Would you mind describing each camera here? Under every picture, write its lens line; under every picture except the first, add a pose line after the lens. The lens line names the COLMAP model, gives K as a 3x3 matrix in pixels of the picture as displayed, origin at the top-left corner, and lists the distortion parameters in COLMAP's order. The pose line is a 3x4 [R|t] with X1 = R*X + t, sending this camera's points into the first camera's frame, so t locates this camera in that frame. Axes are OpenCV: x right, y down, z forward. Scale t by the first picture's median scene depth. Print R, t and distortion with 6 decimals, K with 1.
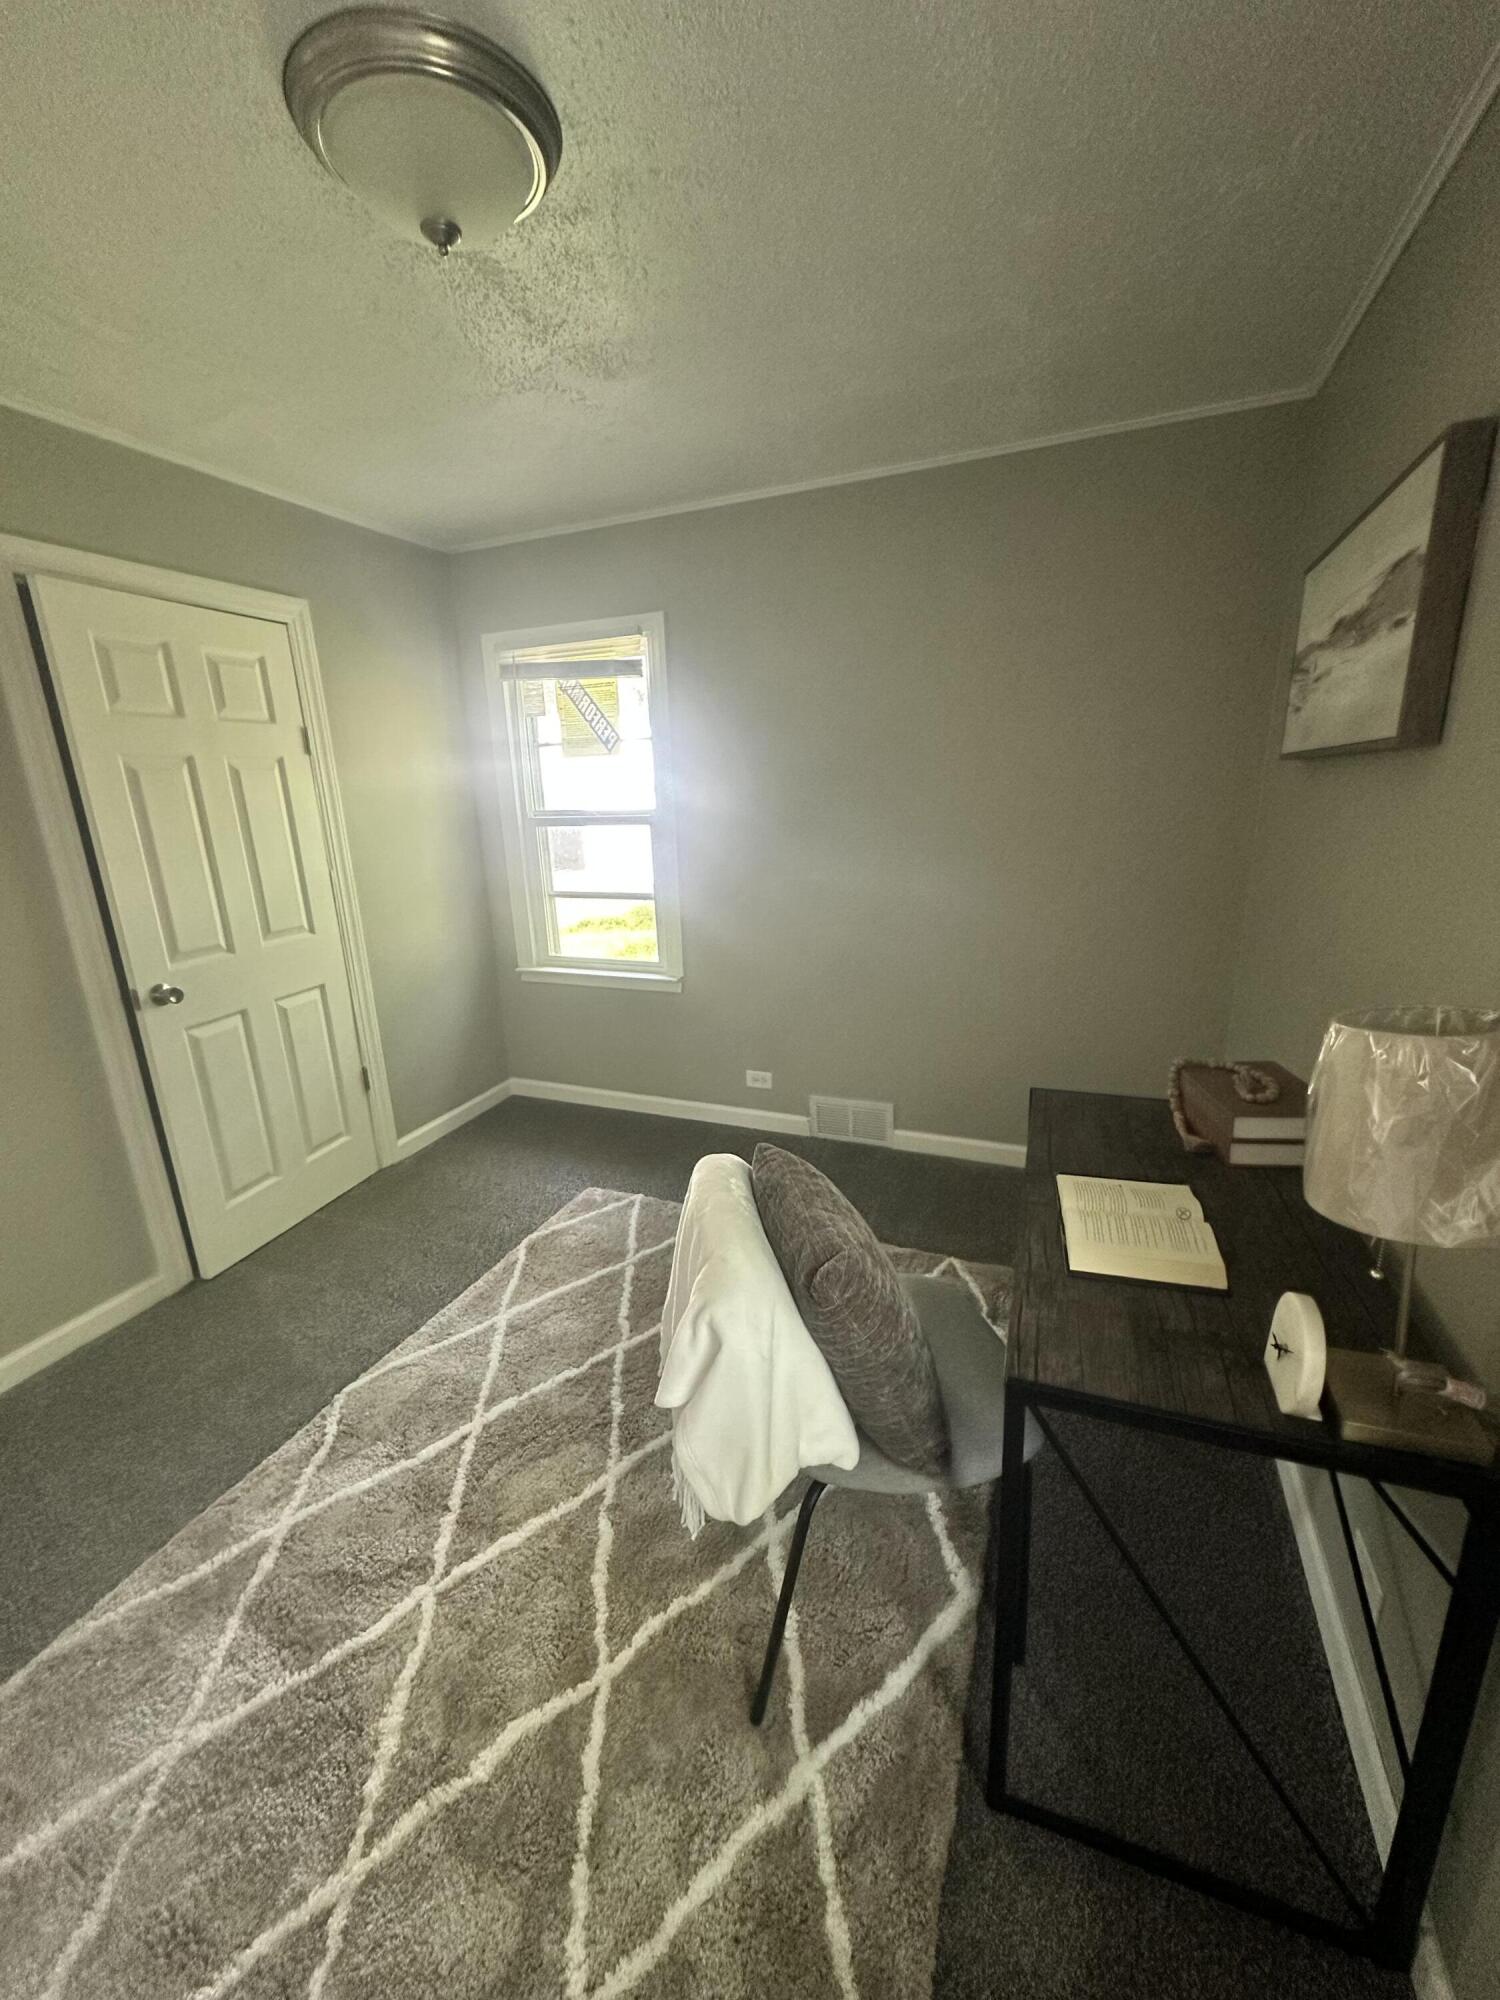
lens RADIAL K [[798.1, 0, 745.9], [0, 798.1, 994.7], [0, 0, 1]] dist [-0.001583, 0.000452]
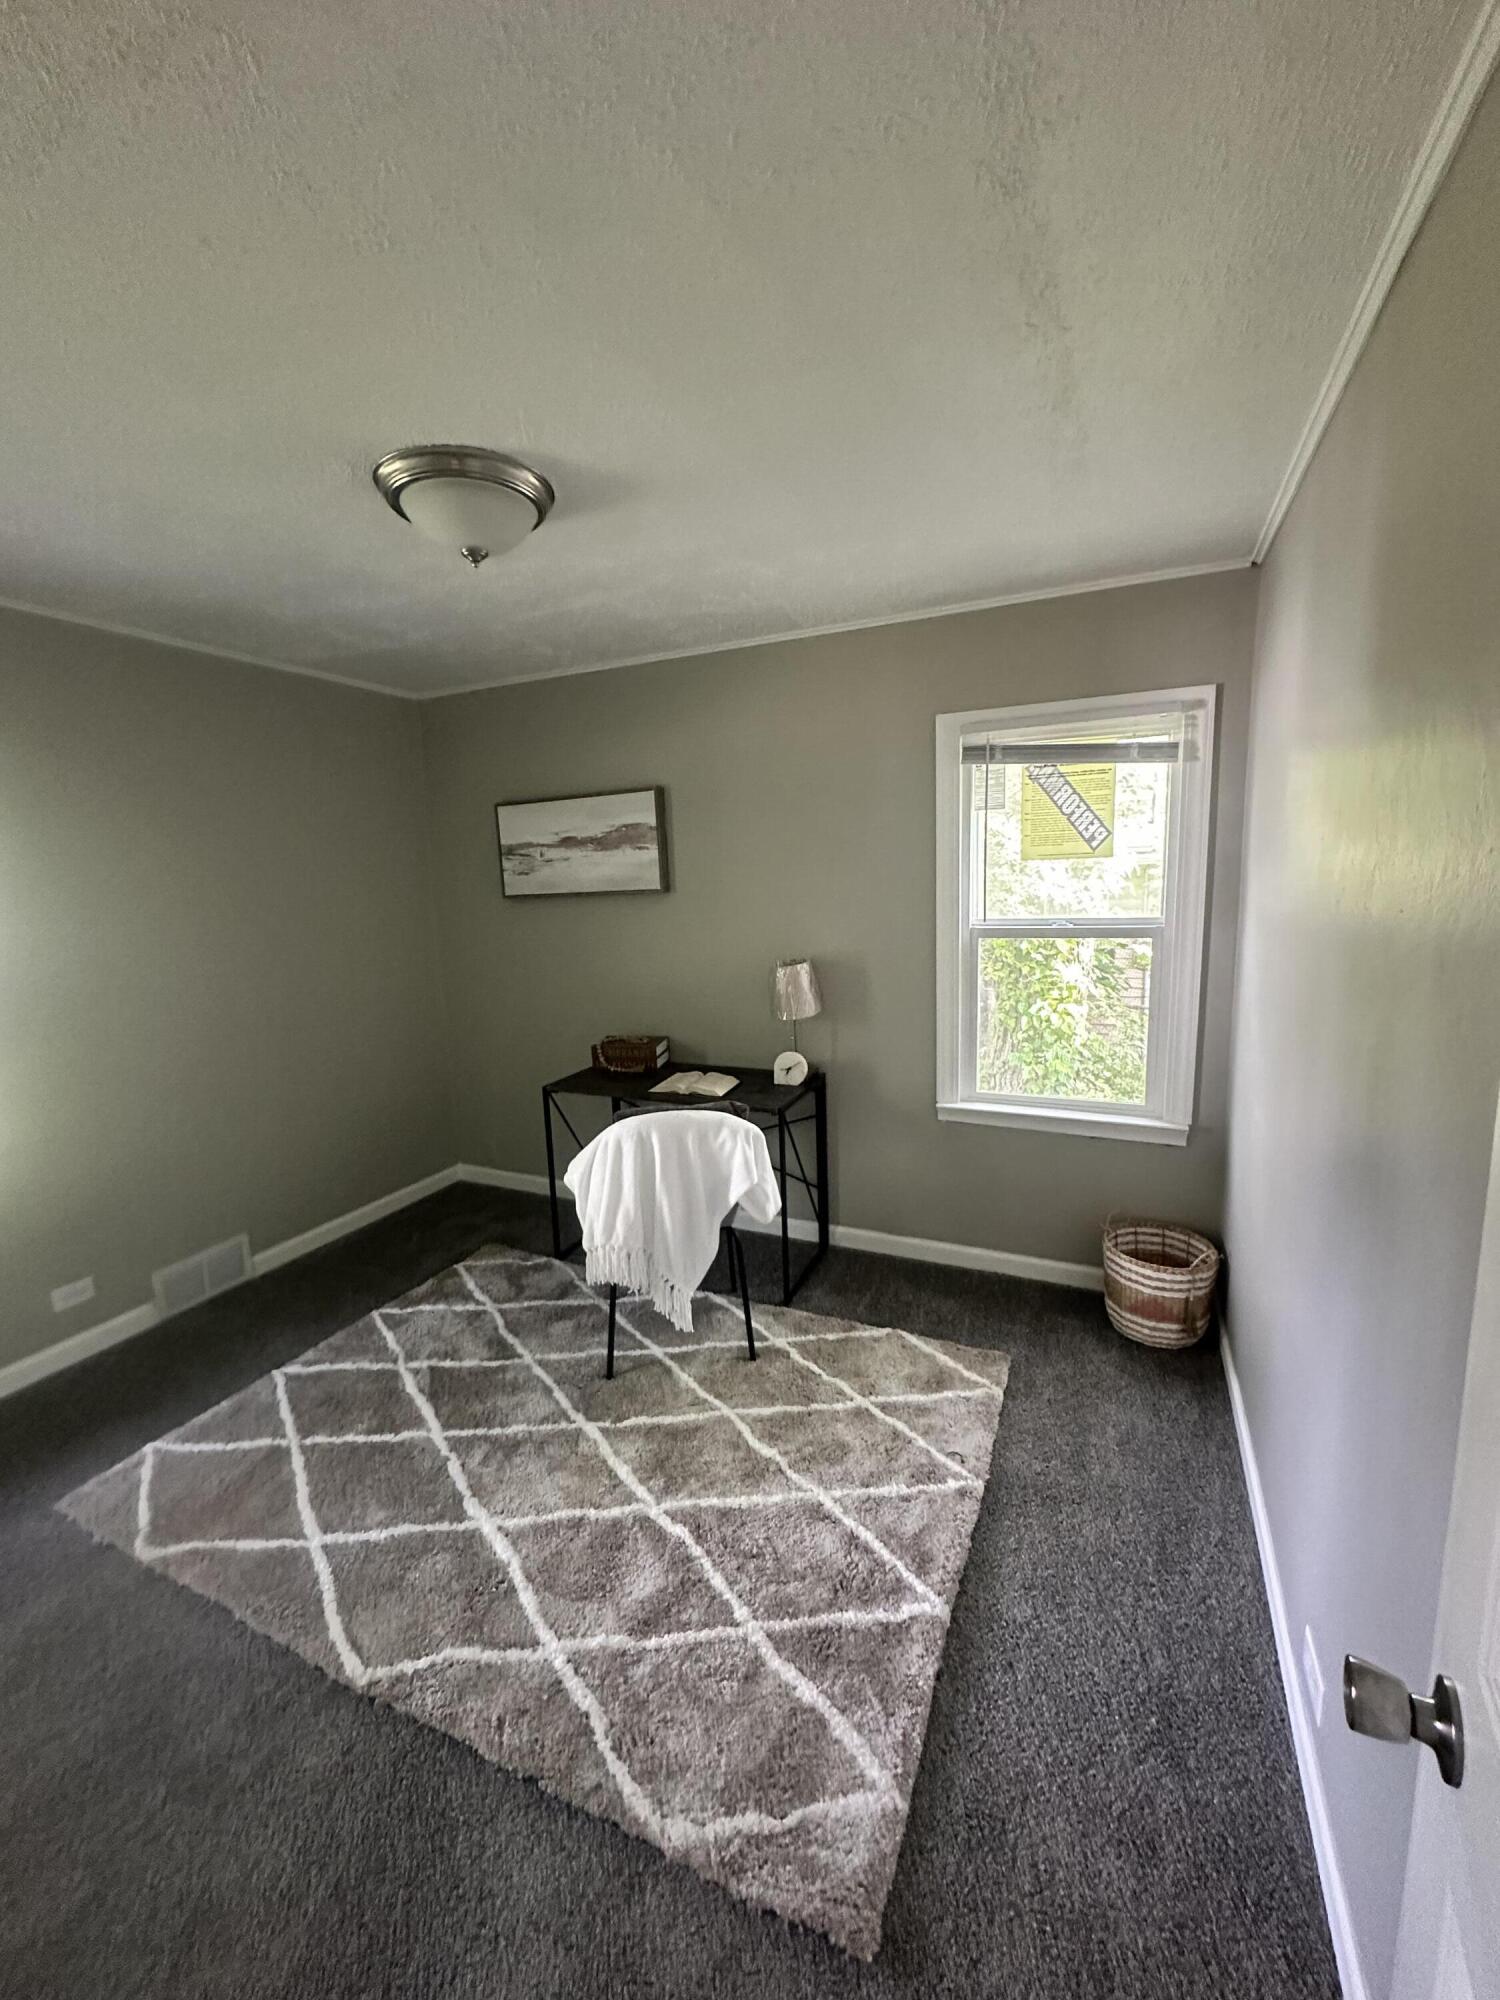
lens RADIAL K [[798.1, 0, 749.0], [0, 798.1, 1009.9], [0, 0, 1]] dist [-0.001583, 0.000452]
pose [[0.021859, -0.126397, 0.991739, -0.755386], [0.285316, 0.951511, 0.114982, -0.063433], [-0.958184, 0.280446, 0.056862, 0.265717]]
